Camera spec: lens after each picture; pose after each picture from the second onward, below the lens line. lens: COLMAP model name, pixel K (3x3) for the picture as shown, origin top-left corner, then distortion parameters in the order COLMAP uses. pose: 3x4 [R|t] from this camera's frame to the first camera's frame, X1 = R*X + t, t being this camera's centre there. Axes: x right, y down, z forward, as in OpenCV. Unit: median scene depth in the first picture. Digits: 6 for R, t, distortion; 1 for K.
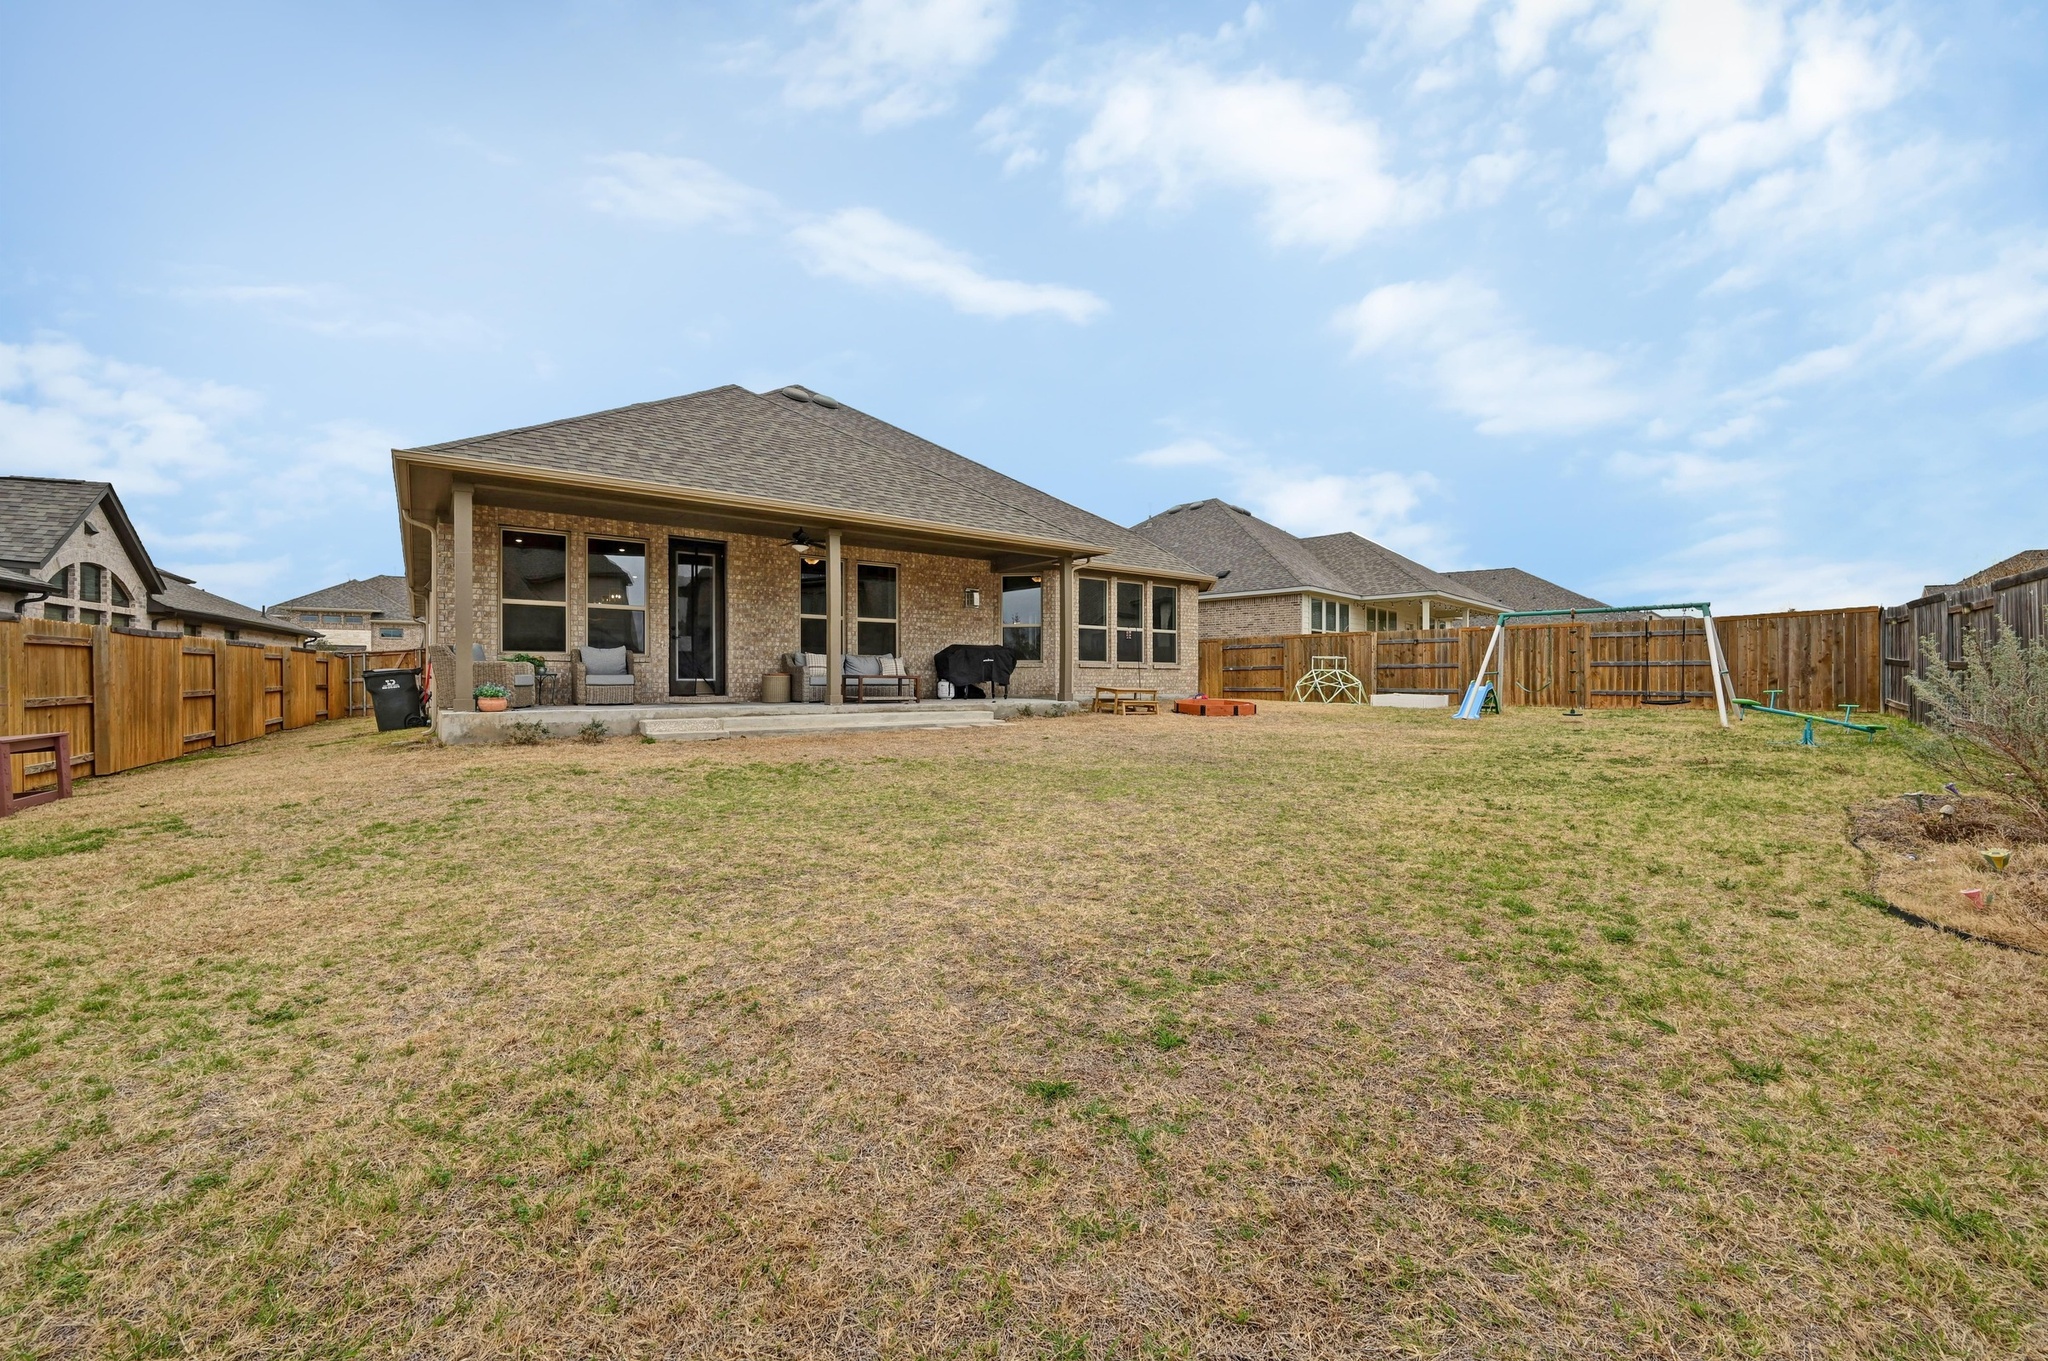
lens RADIAL K [[806.3, 0, 1011.3], [0, 806.3, 678.4], [0, 0, 1]] dist [-0.001801, 0.000866]
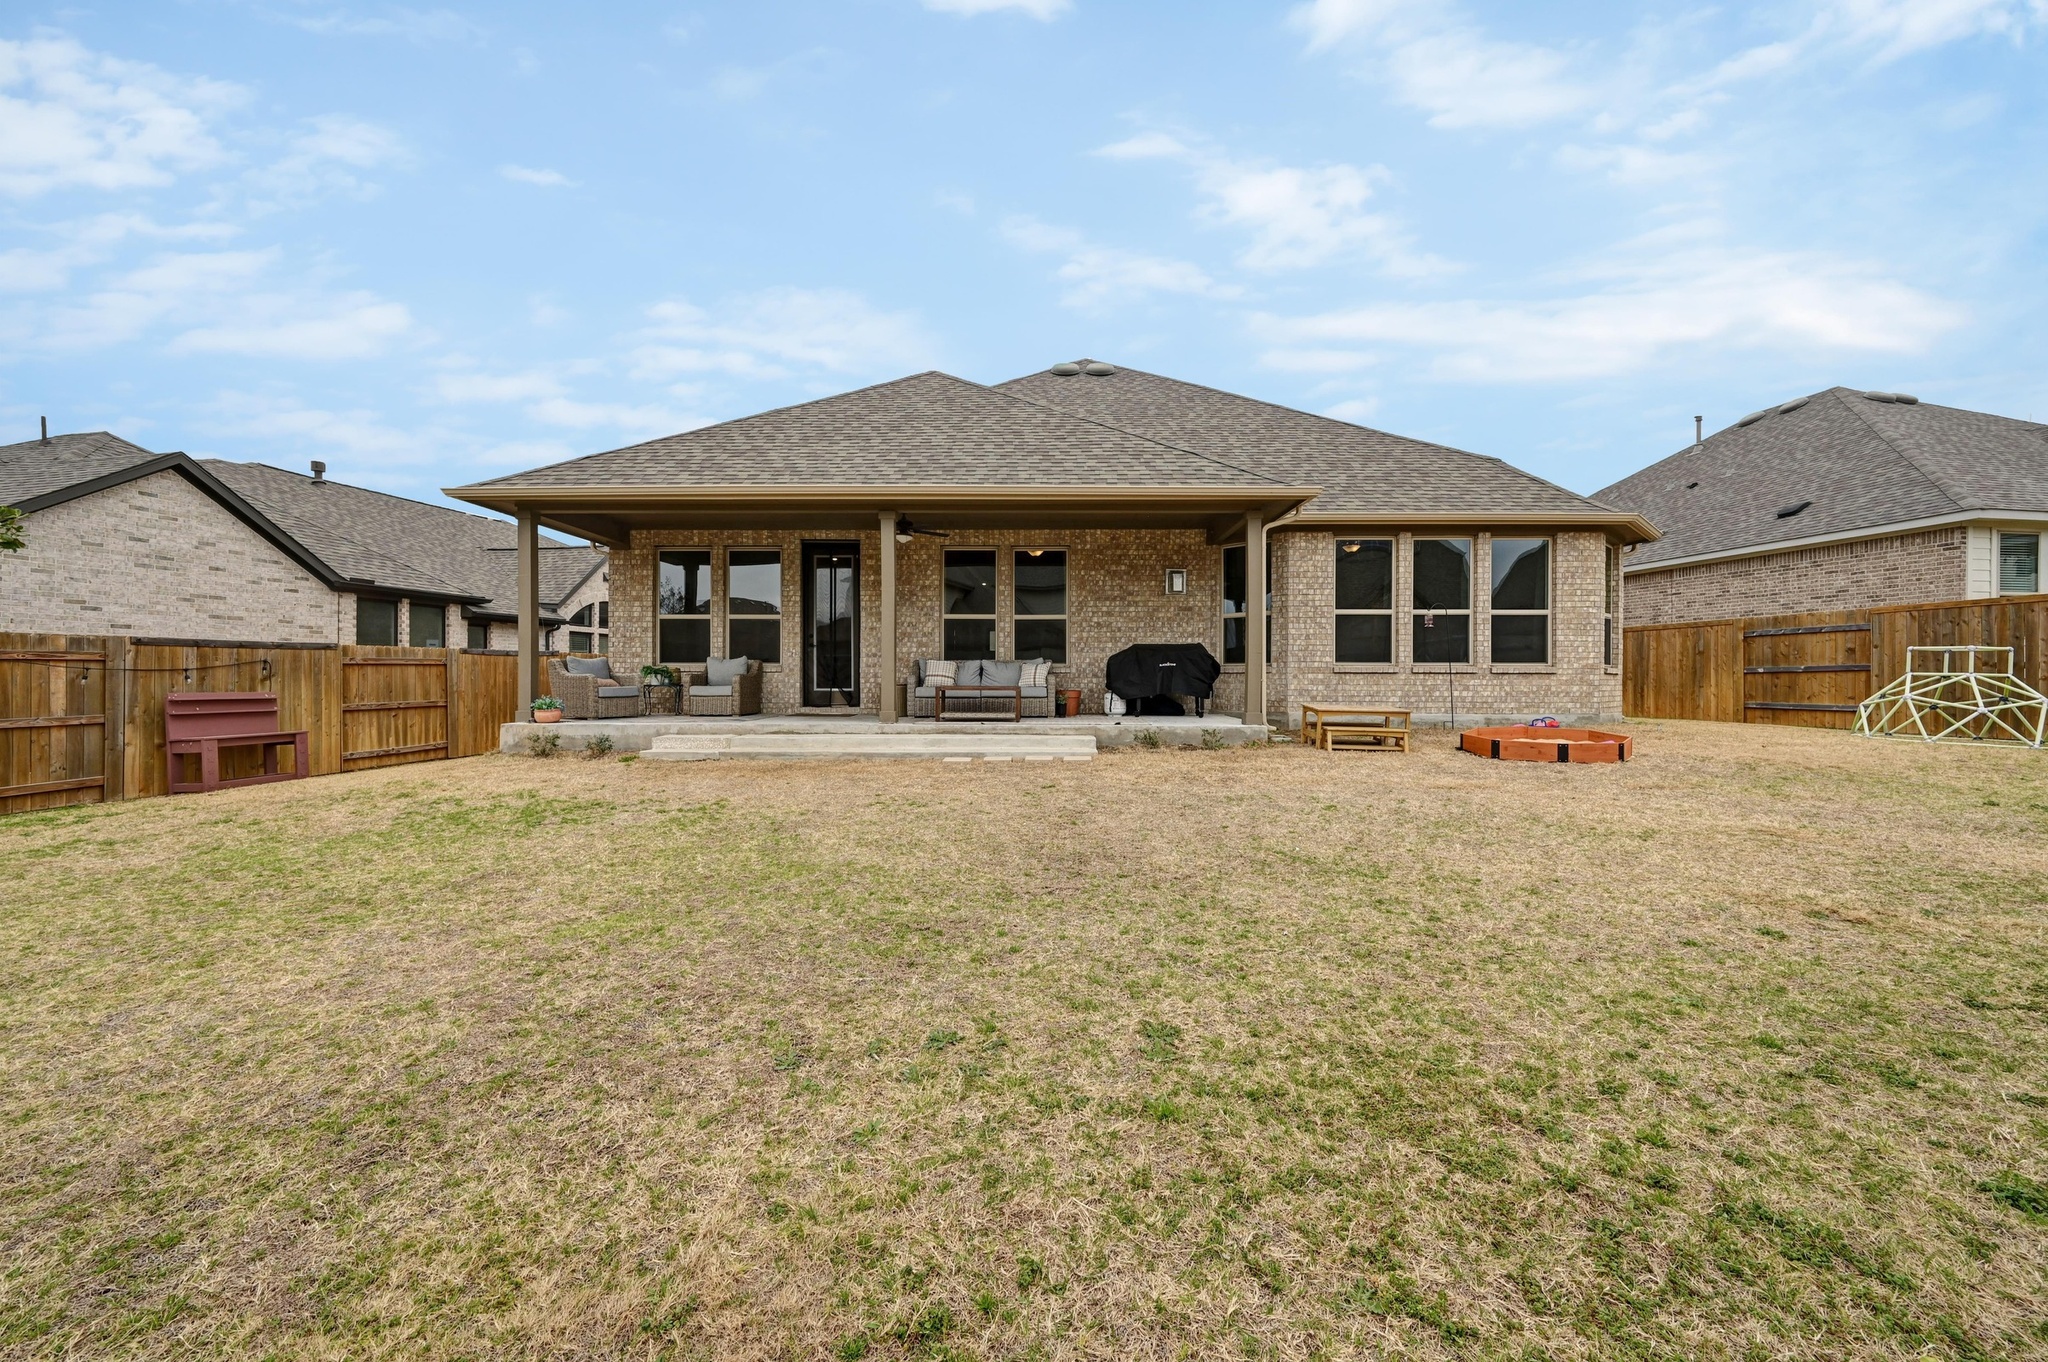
lens RADIAL K [[806.3, 0, 1025.1], [0, 806.3, 674.1], [0, 0, 1]] dist [-0.001801, 0.000866]
pose [[0.793297, -0.003350, -0.608826, 0.312413], [0.000886, 0.999990, -0.004348, -0.010728], [0.608835, 0.002910, 0.793292, 0.335497]]
